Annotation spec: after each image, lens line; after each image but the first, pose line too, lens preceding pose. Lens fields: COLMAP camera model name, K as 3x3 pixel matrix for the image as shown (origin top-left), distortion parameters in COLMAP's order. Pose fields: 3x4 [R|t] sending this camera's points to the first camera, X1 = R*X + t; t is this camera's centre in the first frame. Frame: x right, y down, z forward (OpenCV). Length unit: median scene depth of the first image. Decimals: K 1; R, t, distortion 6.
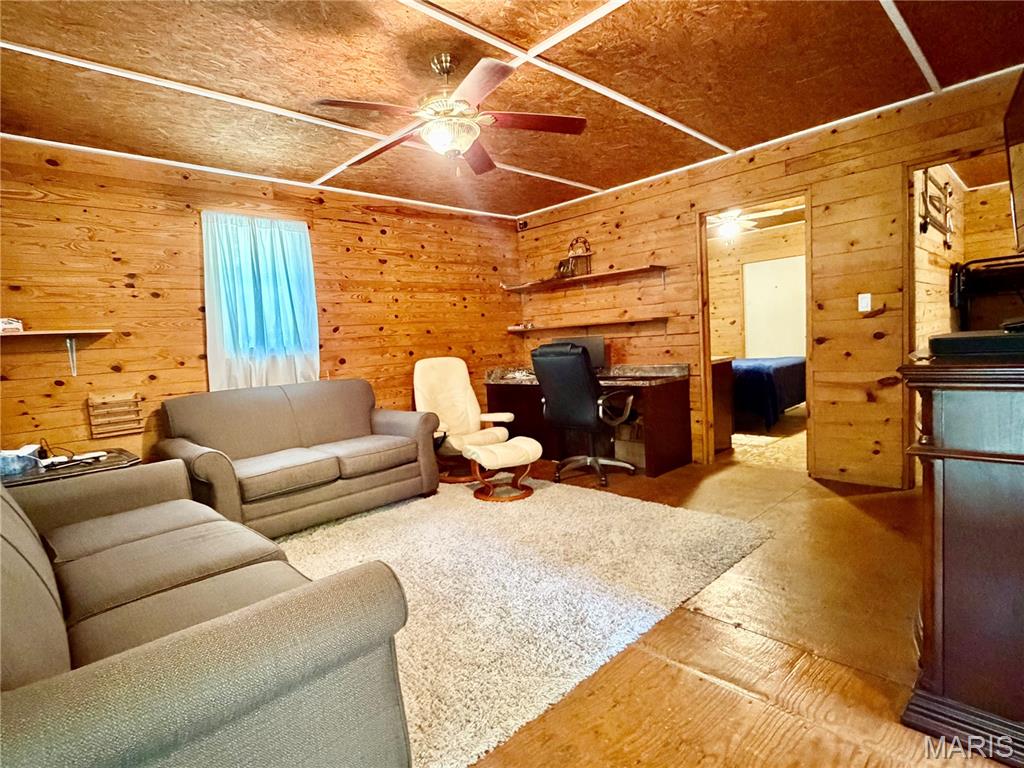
lens RADIAL K [[533.5, 0, 510.7], [0, 533.5, 387.8], [0, 0, 1]] dist [0.005274, 0.000294]
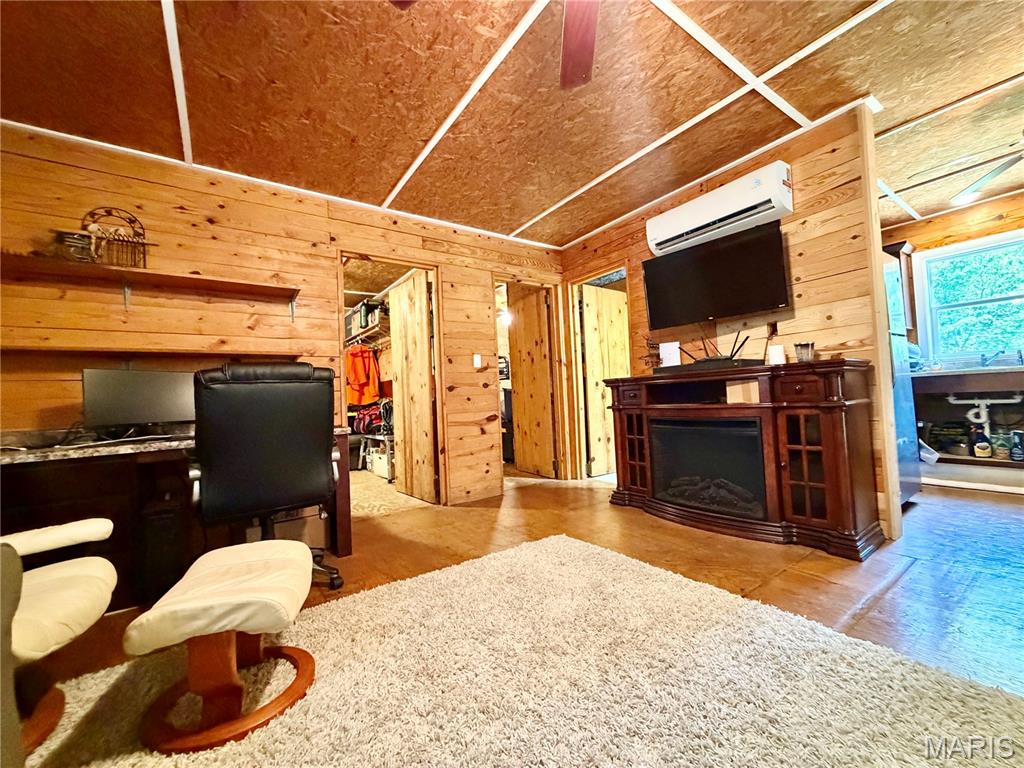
lens RADIAL K [[409.4, 0, 512.8], [0, 409.4, 385.1], [0, 0, 1]] dist [-0.001596, -0.000019]
pose [[0.154539, 0.086615, 0.984183, -0.333476], [0.123945, 0.986580, -0.106288, 0.022639], [-0.980181, 0.138410, 0.141729, 0.750545]]
